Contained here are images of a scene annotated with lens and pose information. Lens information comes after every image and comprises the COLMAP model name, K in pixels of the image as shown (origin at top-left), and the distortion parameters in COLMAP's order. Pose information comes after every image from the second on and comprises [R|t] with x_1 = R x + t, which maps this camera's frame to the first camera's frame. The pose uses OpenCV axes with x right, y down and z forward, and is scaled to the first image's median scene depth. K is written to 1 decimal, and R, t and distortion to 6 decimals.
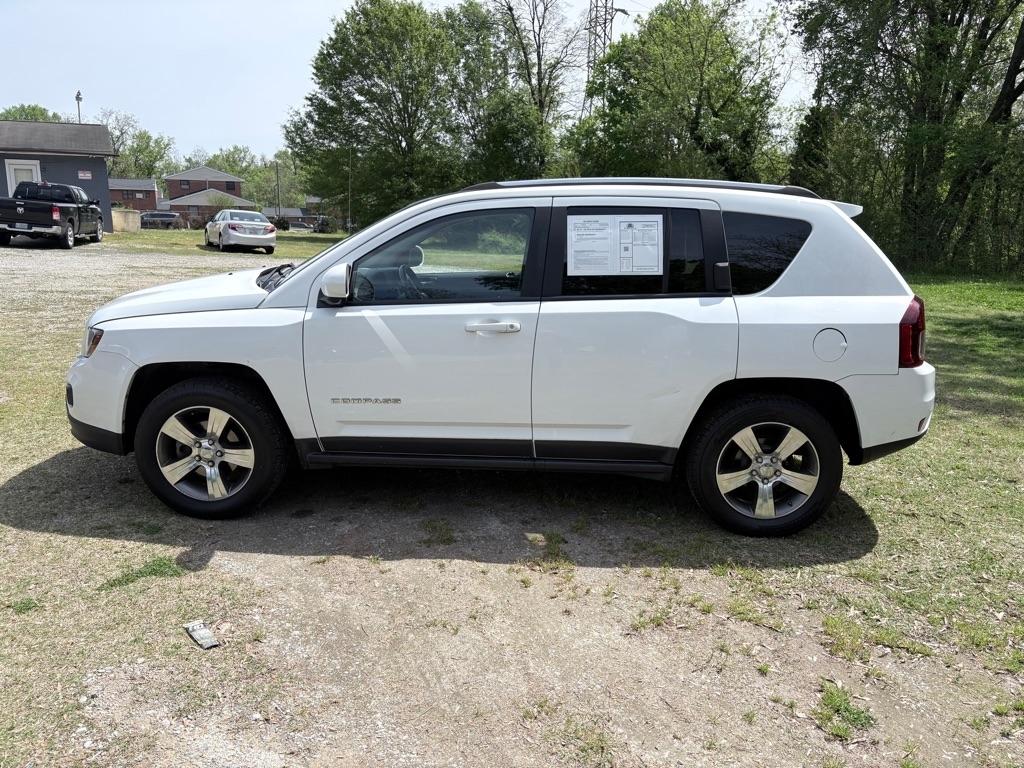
lens RADIAL K [[772.2, 0, 507.6], [0, 772.2, 390.3], [0, 0, 1]] dist [0.053312, -0.054695]
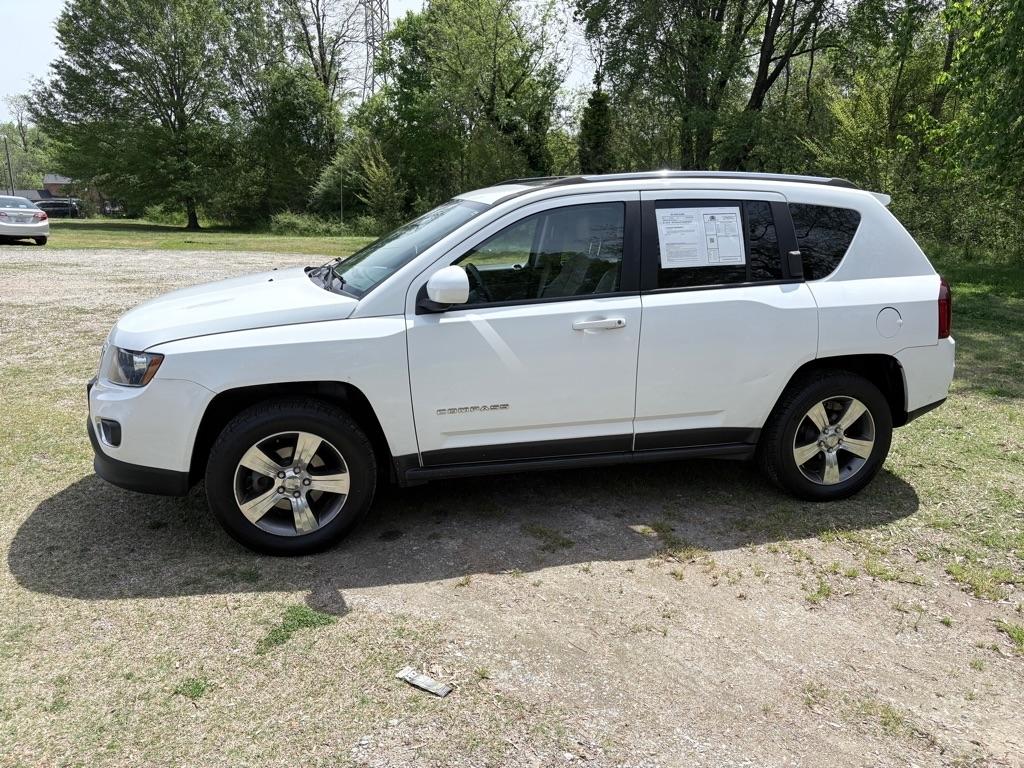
lens RADIAL K [[772.2, 0, 513.5], [0, 772.2, 386.7], [0, 0, 1]] dist [0.053312, -0.054695]
pose [[0.958547, -0.080801, 0.273239, -0.385287], [0.074908, 0.996678, 0.031952, -0.039924], [-0.274913, -0.010159, 0.961415, 0.073755]]
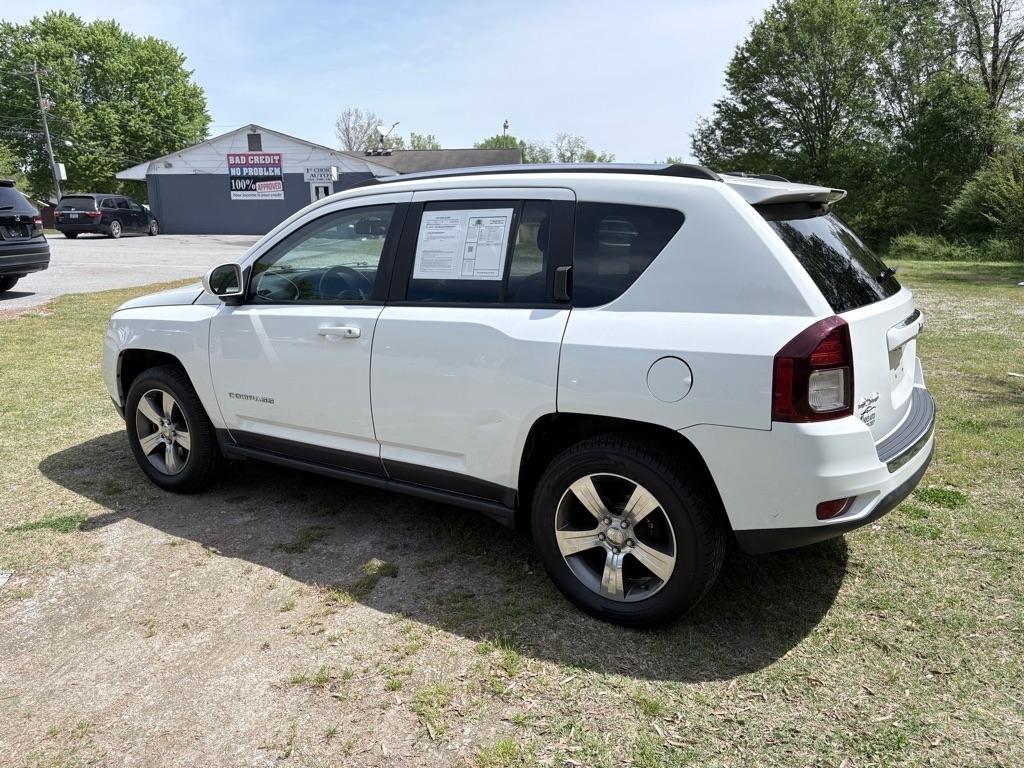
lens RADIAL K [[772.2, 0, 513.3], [0, 772.2, 390.6], [0, 0, 1]] dist [0.053312, -0.054695]
pose [[0.862555, 0.087648, -0.498313, 0.613081], [-0.092468, 0.995602, 0.015059, -0.042352], [0.497441, 0.033089, 0.866866, 0.277705]]
